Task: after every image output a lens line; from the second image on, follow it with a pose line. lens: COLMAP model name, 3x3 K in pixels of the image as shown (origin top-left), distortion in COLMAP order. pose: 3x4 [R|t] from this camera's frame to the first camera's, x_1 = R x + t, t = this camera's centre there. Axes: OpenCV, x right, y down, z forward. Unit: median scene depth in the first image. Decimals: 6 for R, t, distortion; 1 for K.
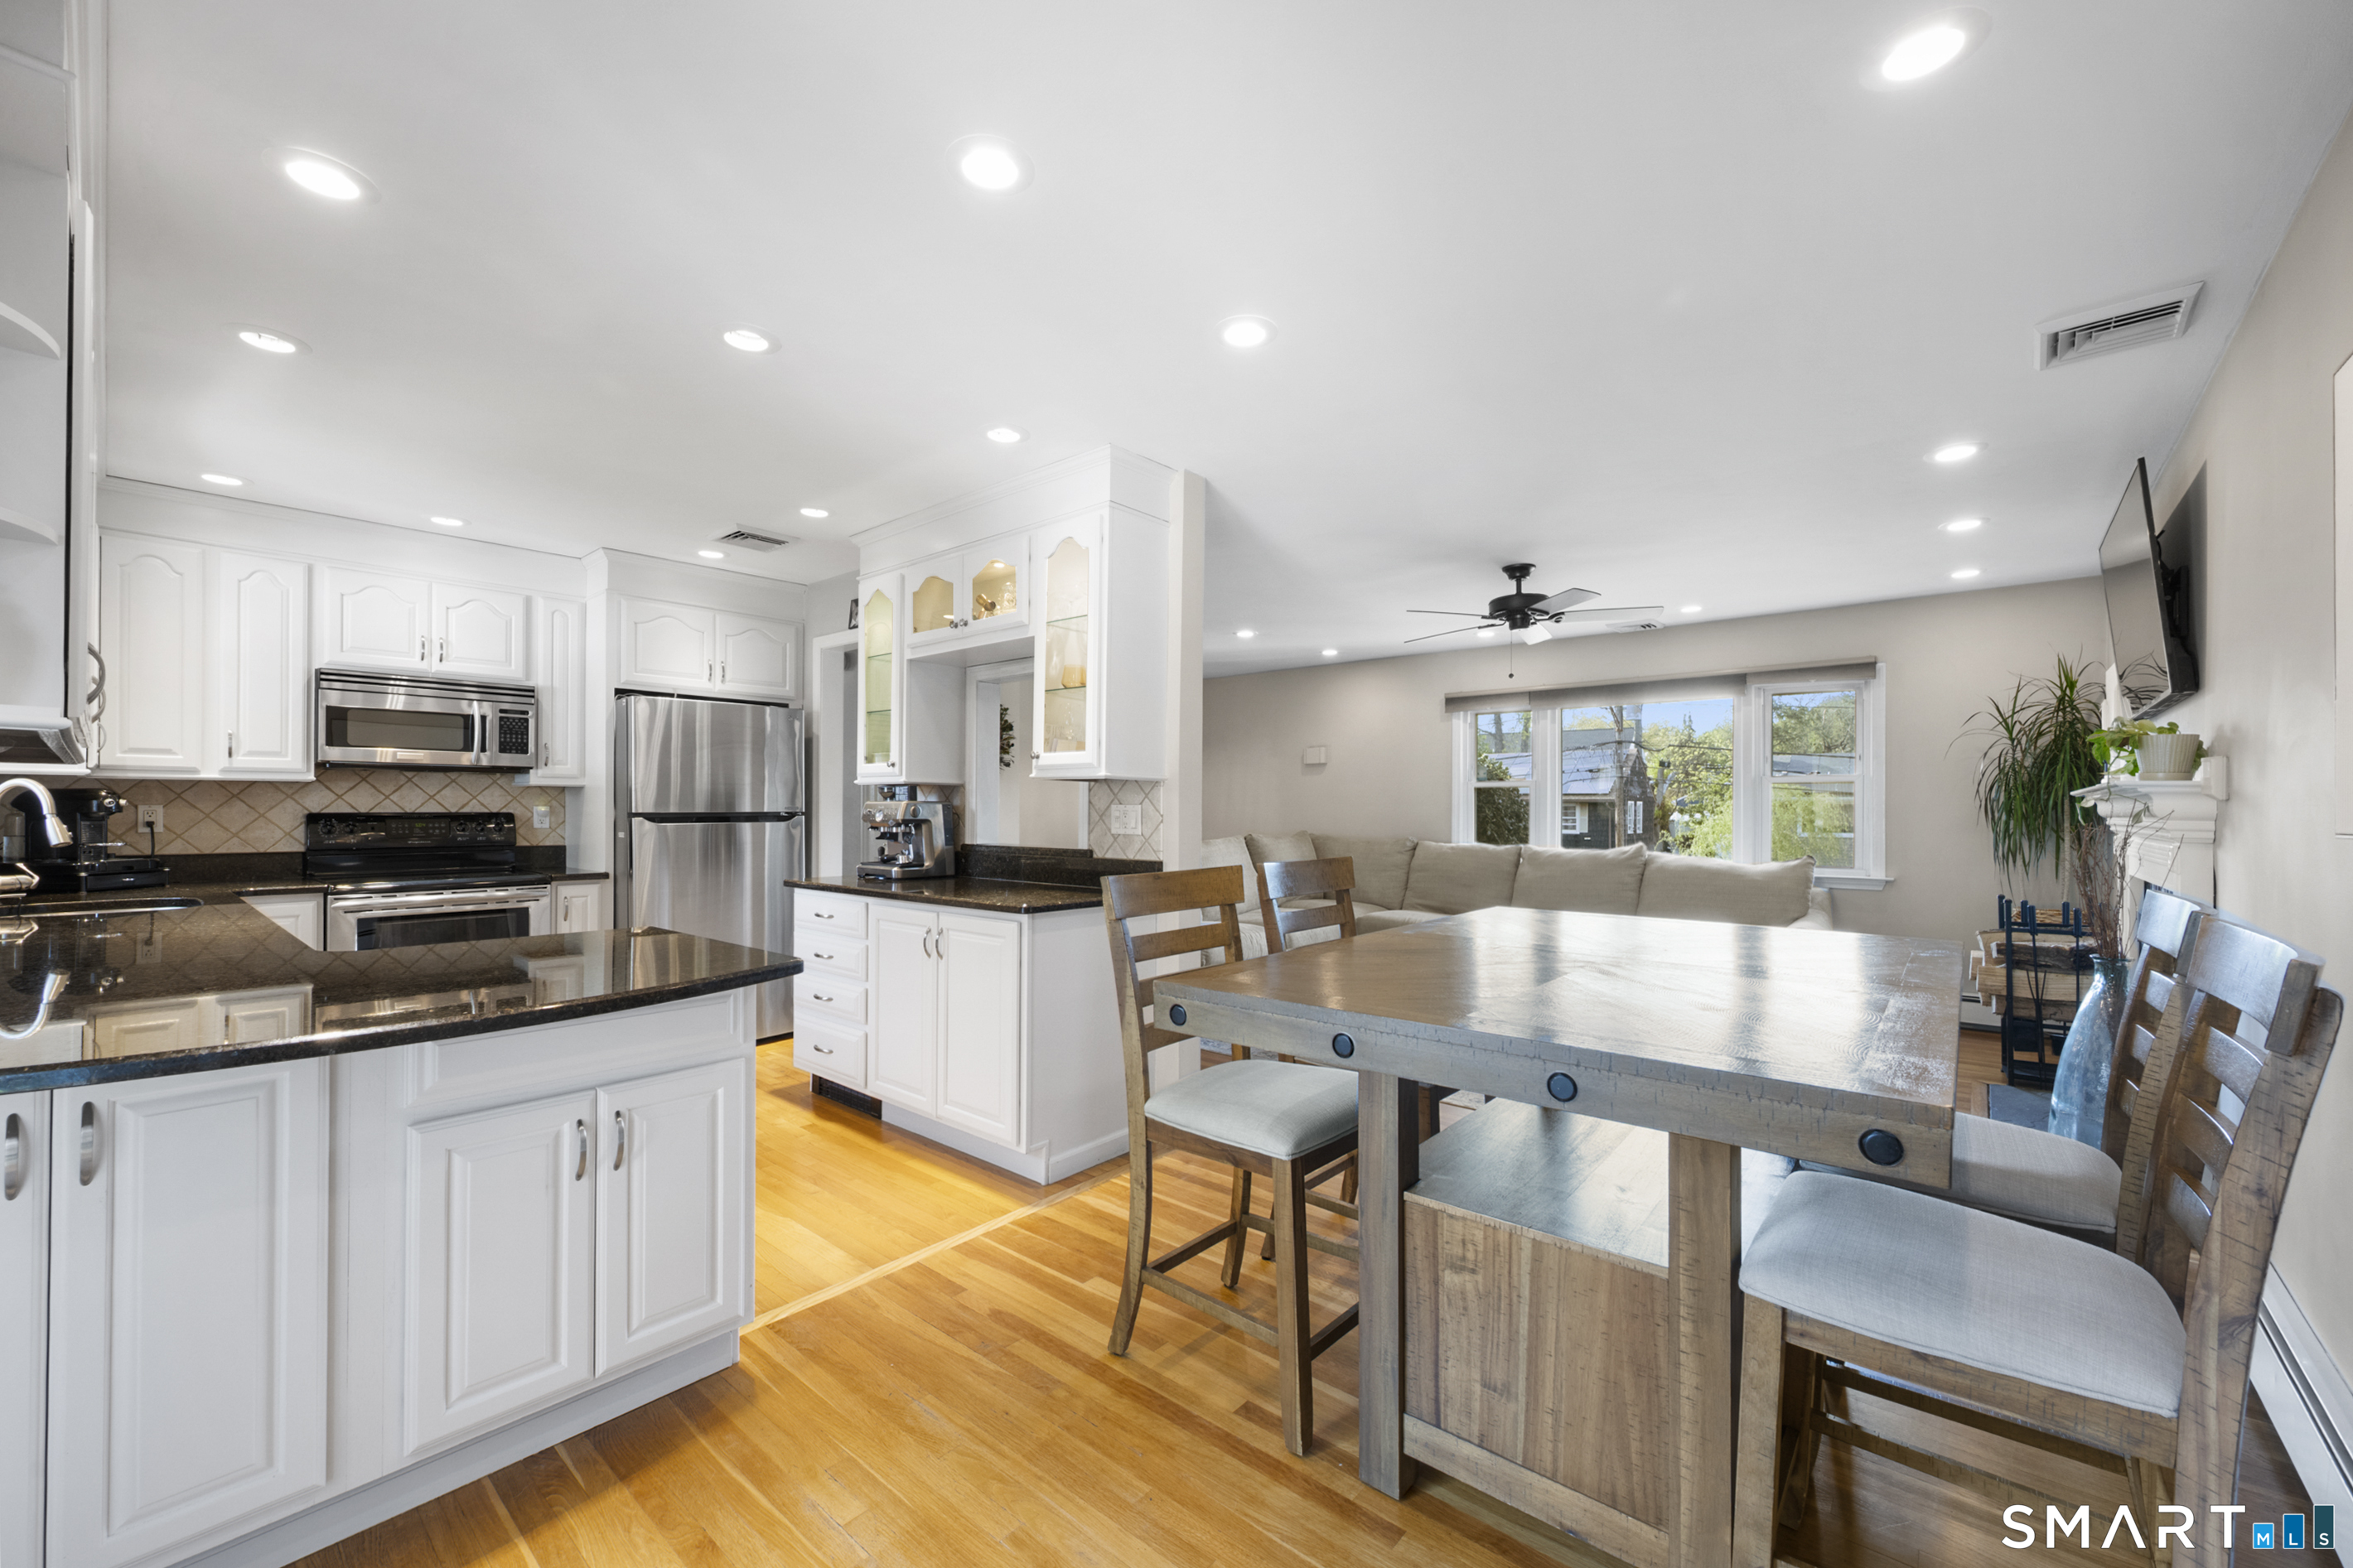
lens RADIAL K [[926.3, 0, 1184.4], [0, 926.3, 799.4], [0, 0, 1]] dist [0.000164, 0.000596]
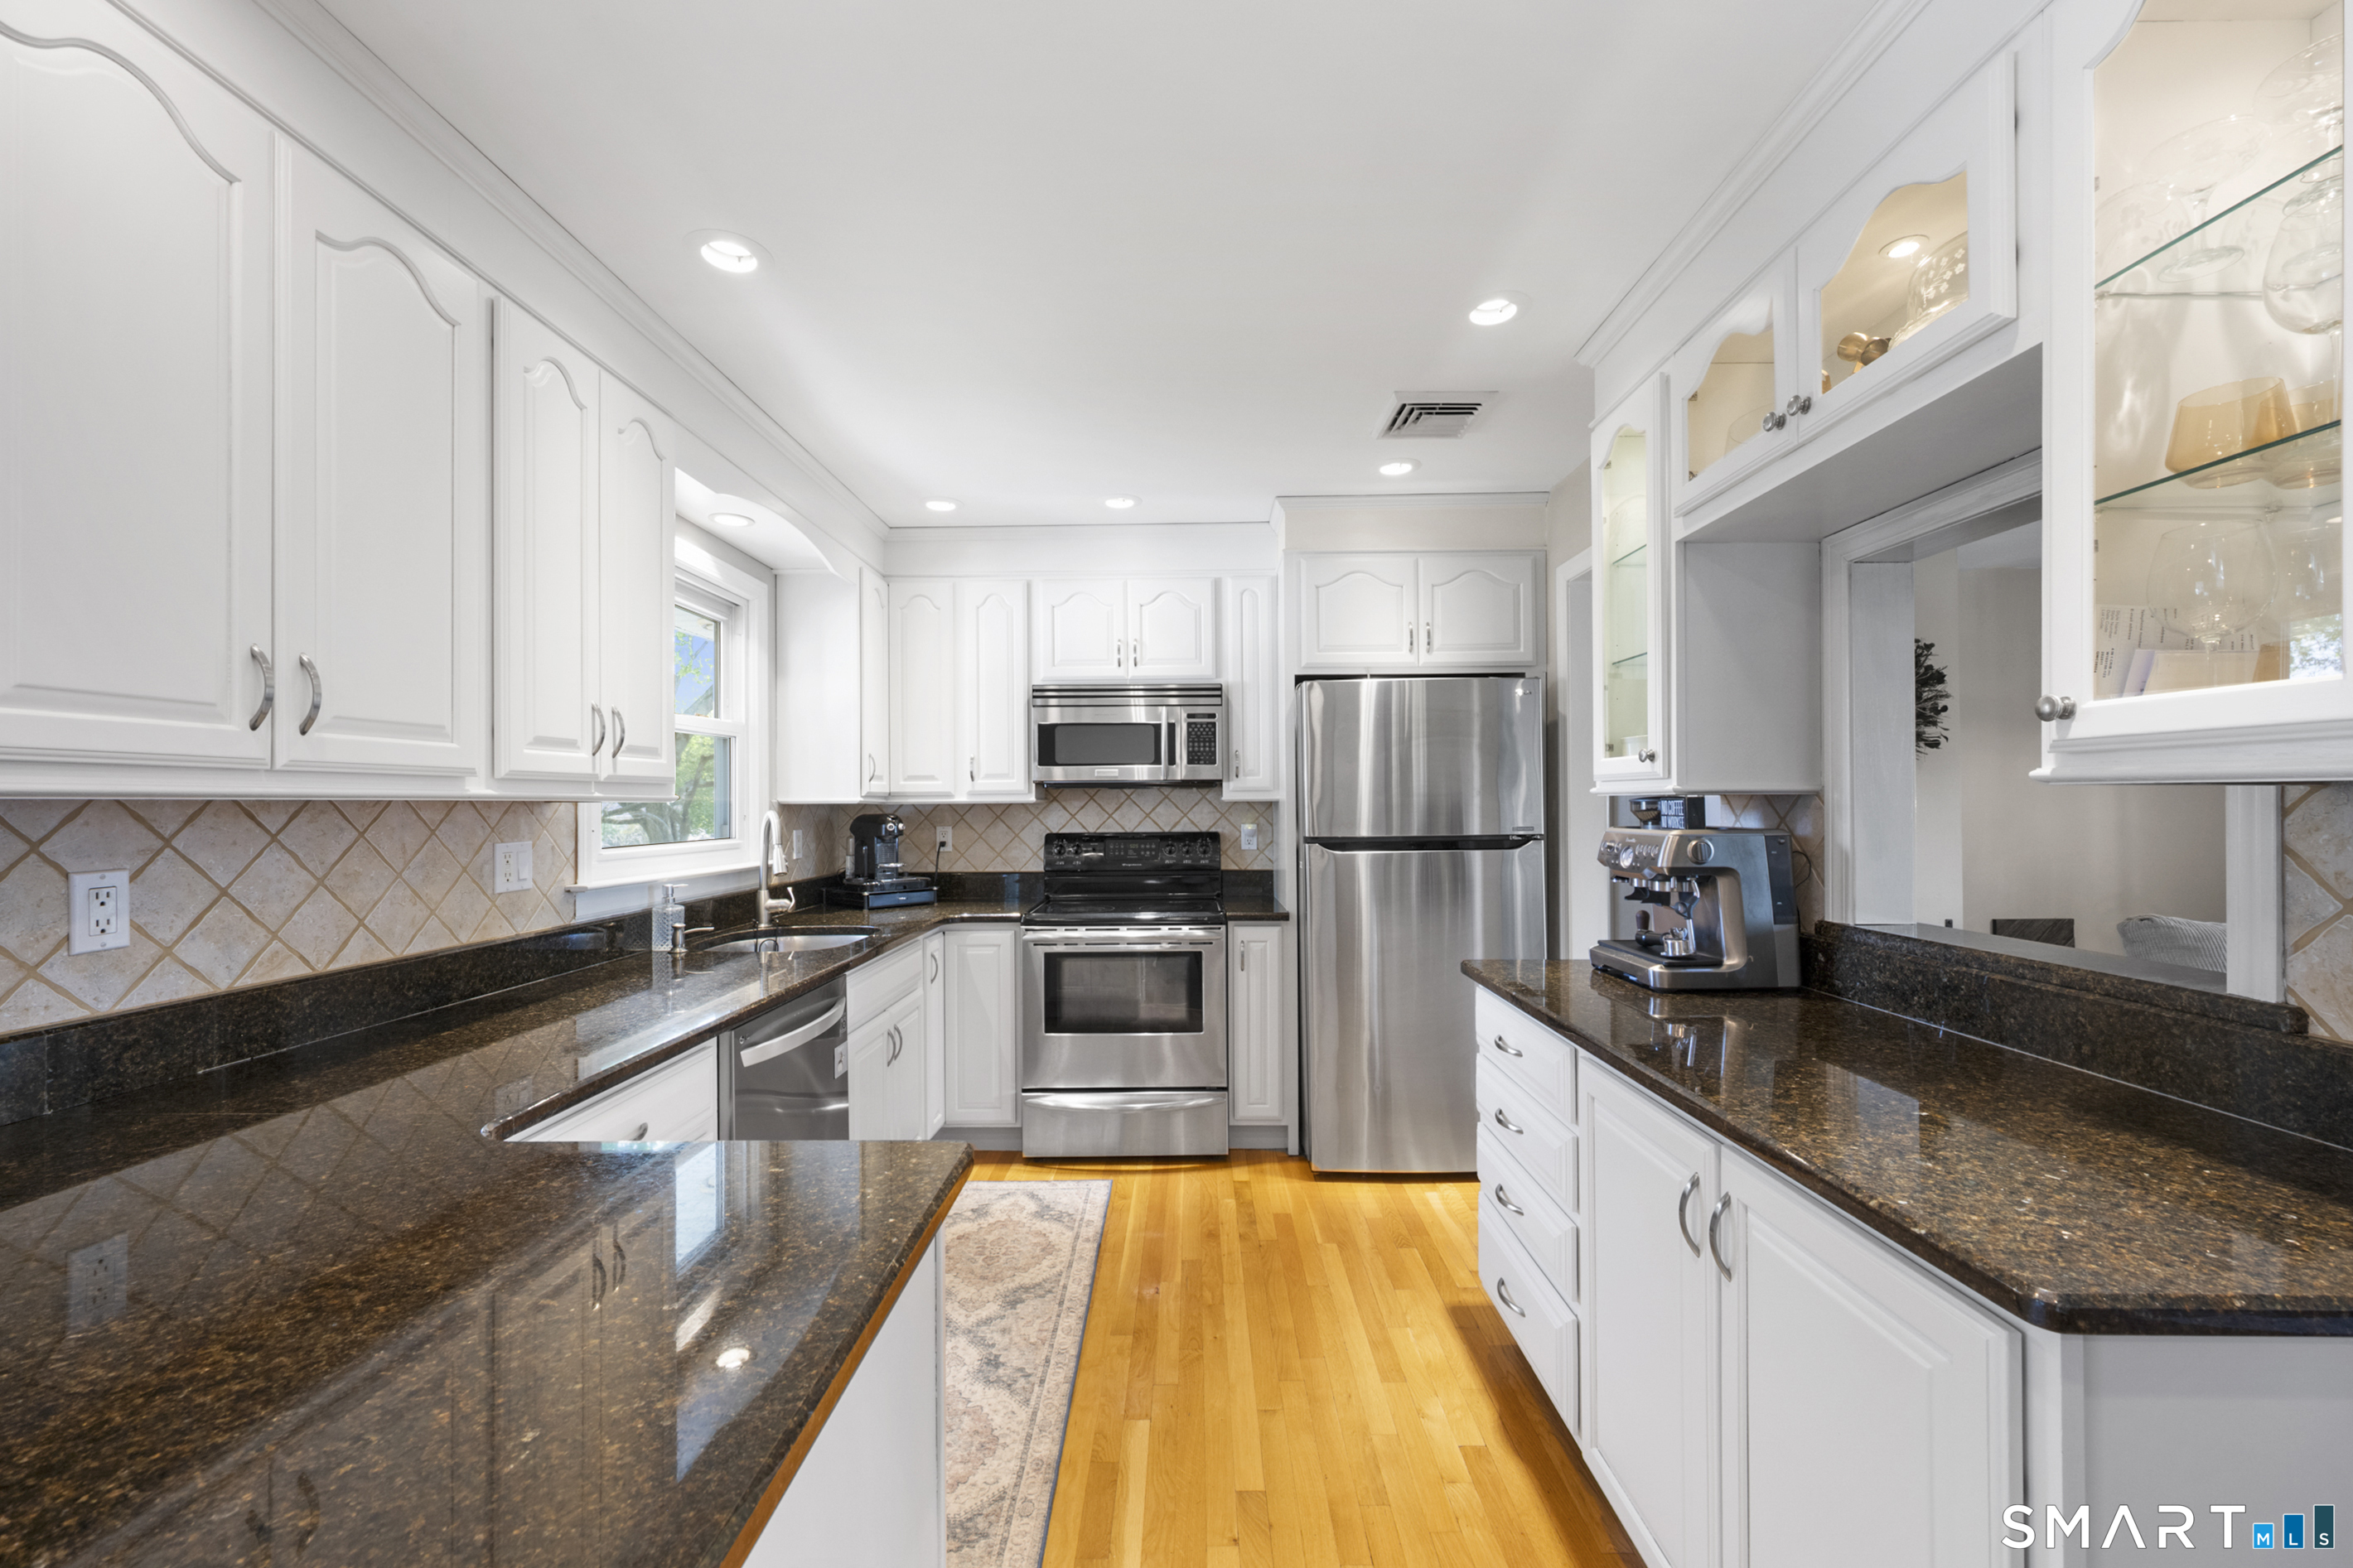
lens RADIAL K [[926.3, 0, 1184.4], [0, 926.3, 799.4], [0, 0, 1]] dist [0.000164, 0.000596]
pose [[0.648025, -0.012579, -0.761515, -0.092136], [0.016936, 0.999854, -0.002104, -0.017148], [0.761431, -0.011533, 0.648144, 0.462504]]
